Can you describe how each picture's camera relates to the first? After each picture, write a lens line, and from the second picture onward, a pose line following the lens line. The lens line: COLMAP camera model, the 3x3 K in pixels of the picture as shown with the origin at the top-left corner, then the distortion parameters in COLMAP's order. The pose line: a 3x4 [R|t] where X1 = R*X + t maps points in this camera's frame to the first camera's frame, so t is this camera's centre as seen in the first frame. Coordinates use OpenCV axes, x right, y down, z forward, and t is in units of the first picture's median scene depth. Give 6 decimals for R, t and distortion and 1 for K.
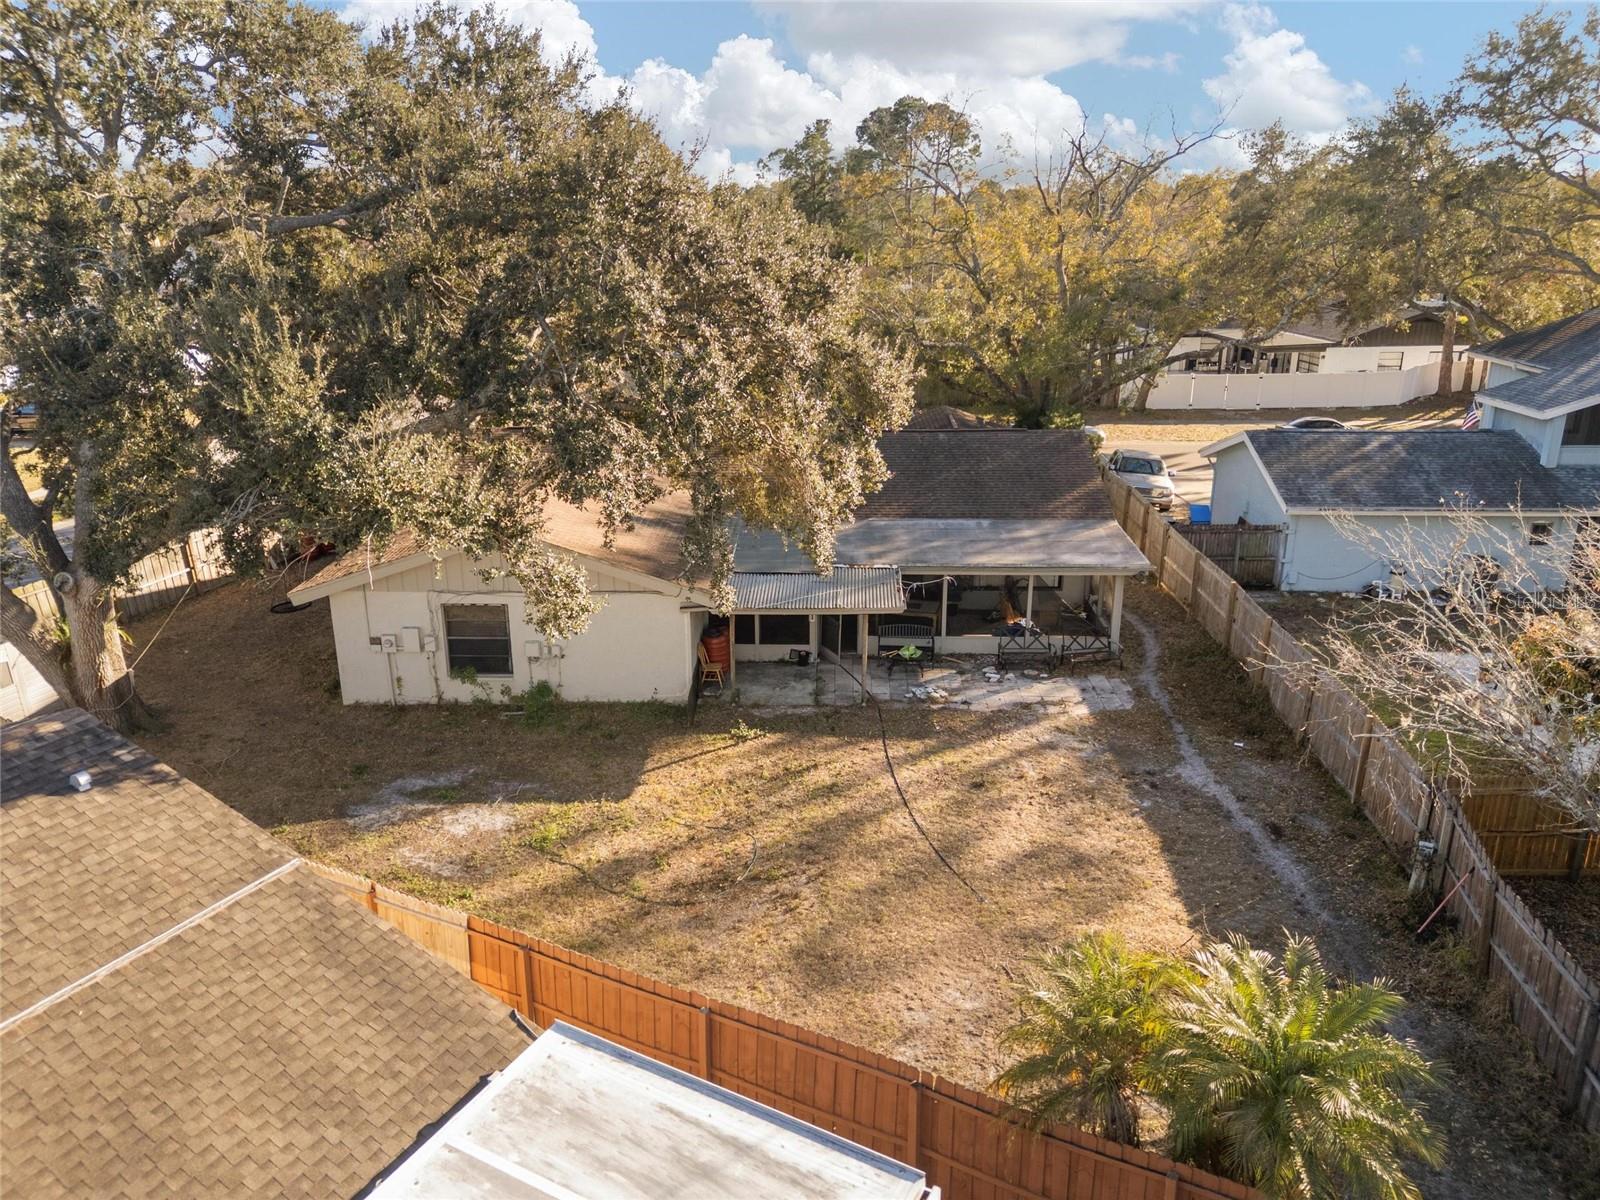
lens RADIAL K [[1127.7, 0, 798.1], [0, 1127.7, 604.8], [0, 0, 1]] dist [0.038314, 0.001193]
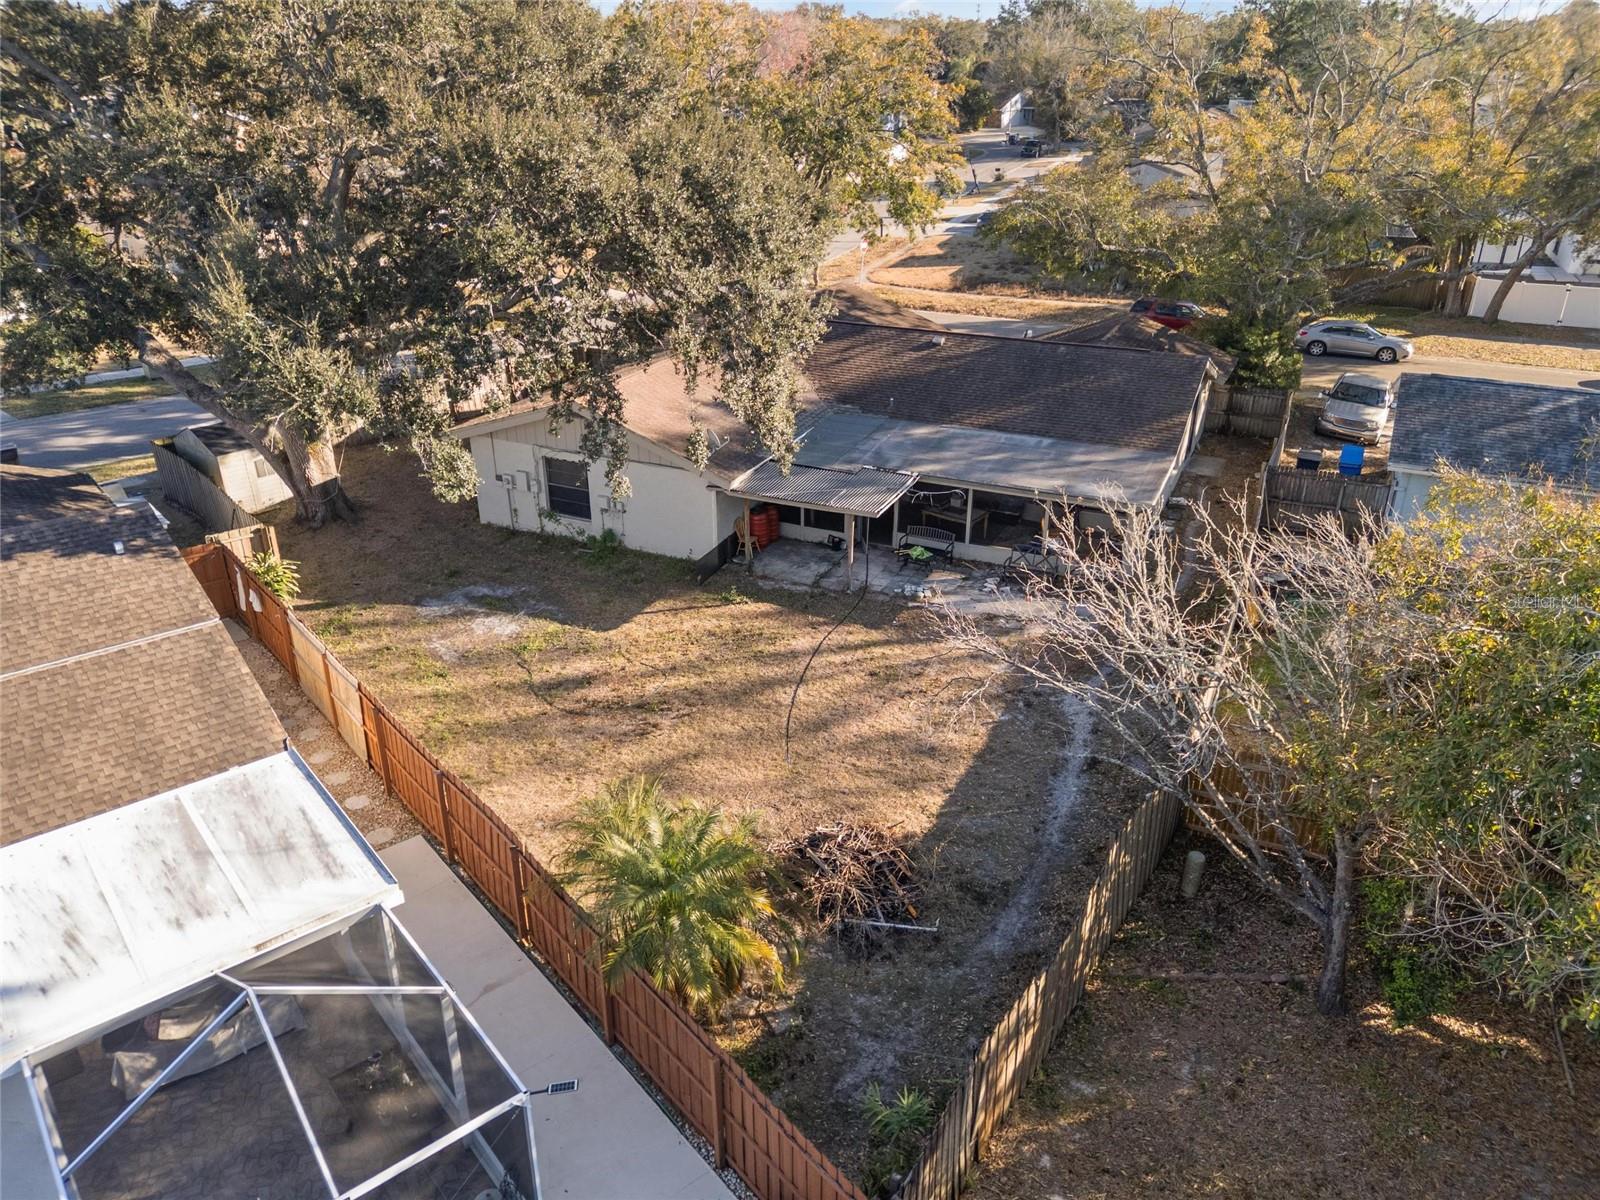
lens RADIAL K [[1127.7, 0, 803.1], [0, 1127.7, 584.4], [0, 0, 1]] dist [0.038314, 0.001193]
pose [[0.928028, 0.167257, -0.332849, 0.391579], [-0.128923, 0.982523, 0.134265, -0.065787], [0.349489, -0.081690, 0.933372, -0.082714]]
